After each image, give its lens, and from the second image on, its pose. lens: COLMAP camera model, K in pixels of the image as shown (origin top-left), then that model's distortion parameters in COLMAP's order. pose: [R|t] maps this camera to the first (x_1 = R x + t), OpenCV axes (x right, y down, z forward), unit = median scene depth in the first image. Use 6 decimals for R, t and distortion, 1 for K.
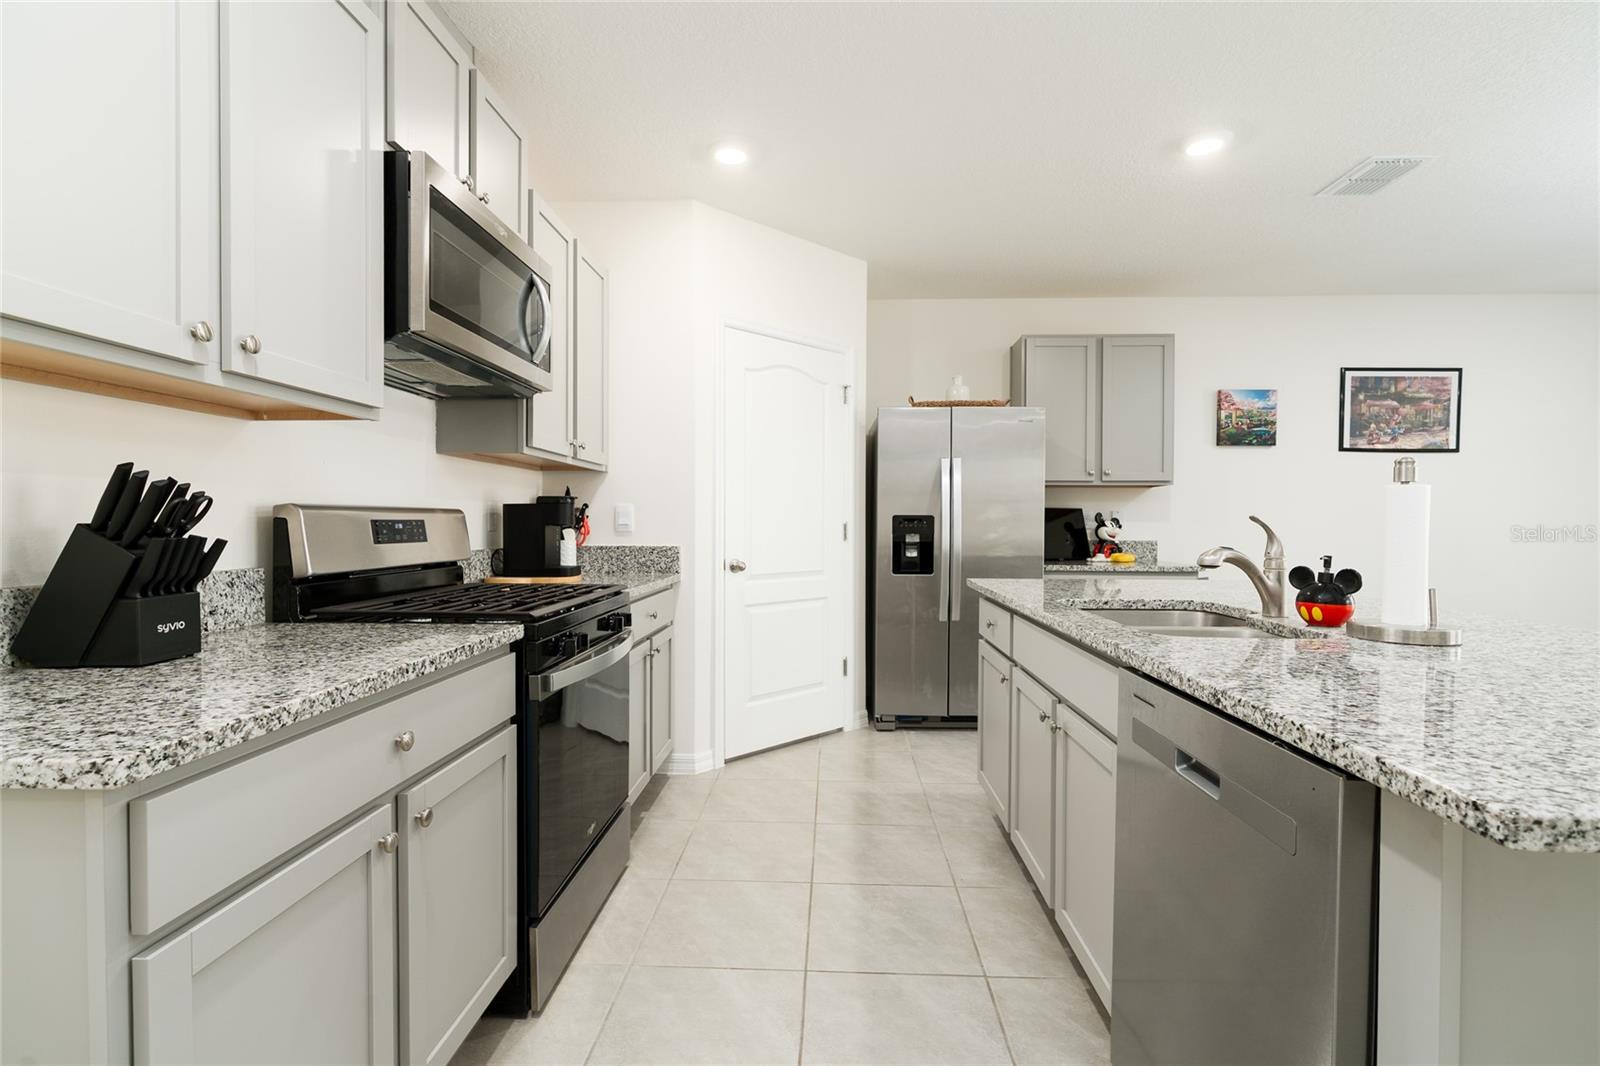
lens RADIAL K [[741.9, 0, 802.9], [0, 741.9, 532.9], [0, 0, 1]] dist [0.000323, -0.000008]
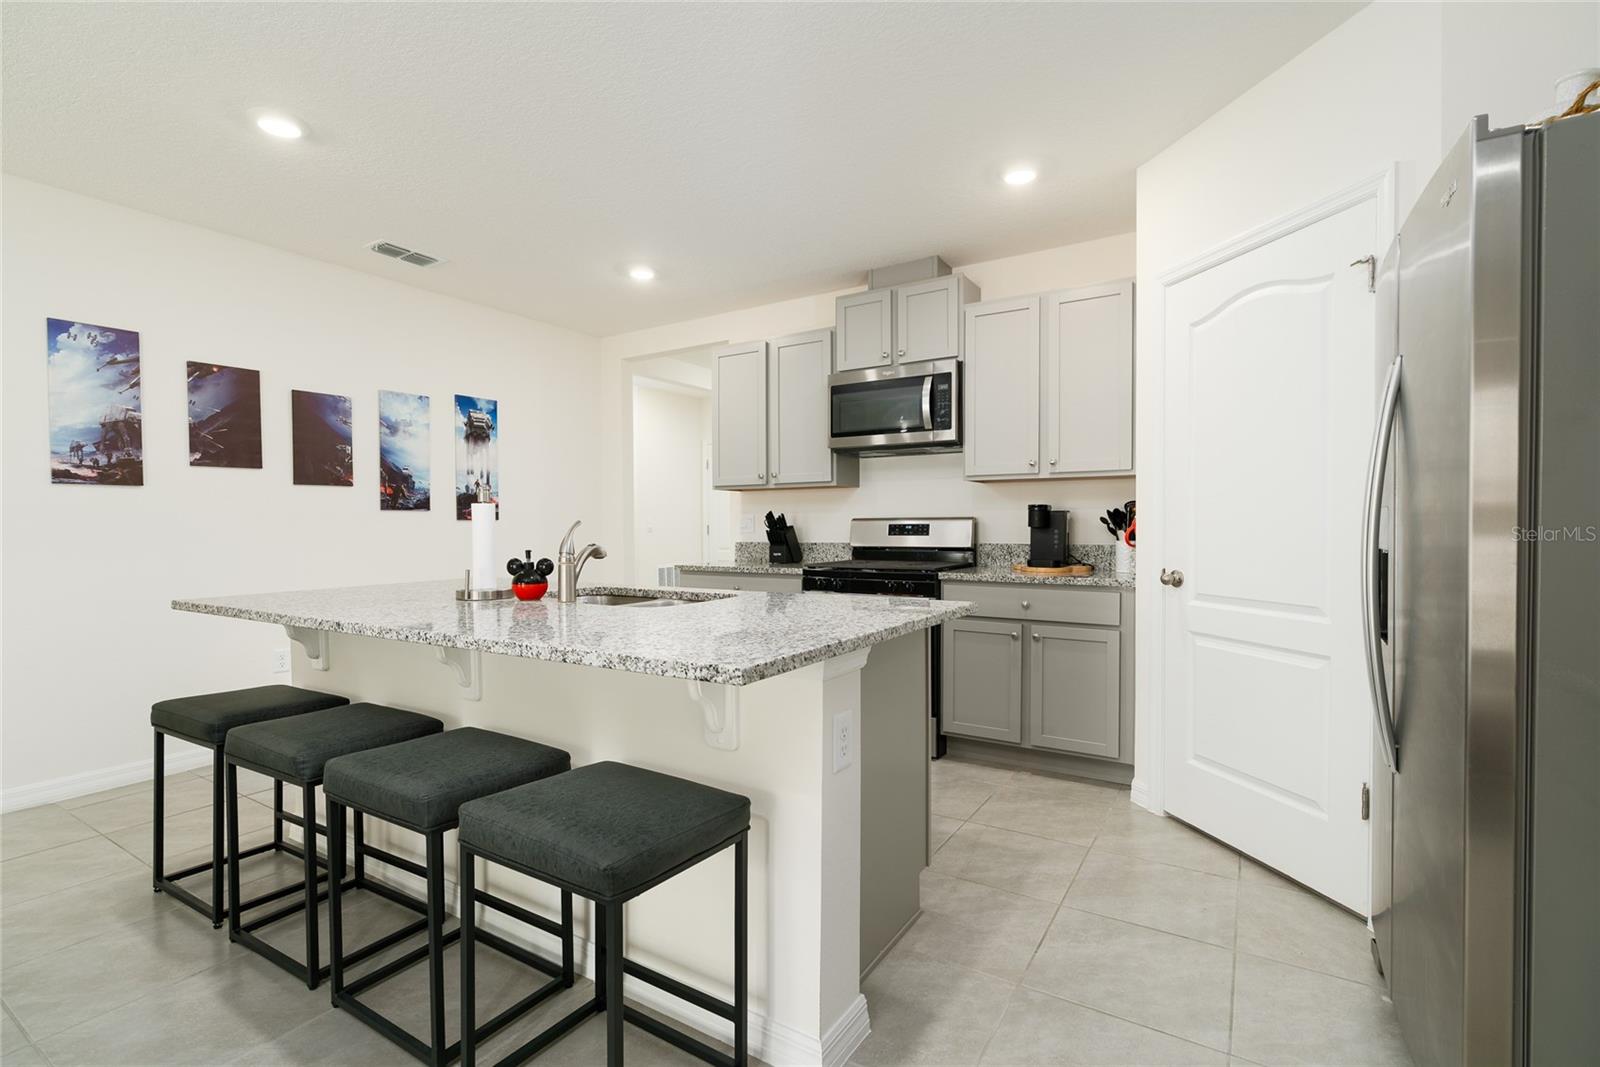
lens RADIAL K [[741.9, 0, 800.2], [0, 741.9, 533.5], [0, 0, 1]] dist [0.000323, -0.000008]
pose [[-0.496925, 0.009392, -0.867742, 1.100869], [-0.012032, 0.999771, 0.017711, -0.019628], [0.867710, 0.019242, -0.496698, 1.421016]]
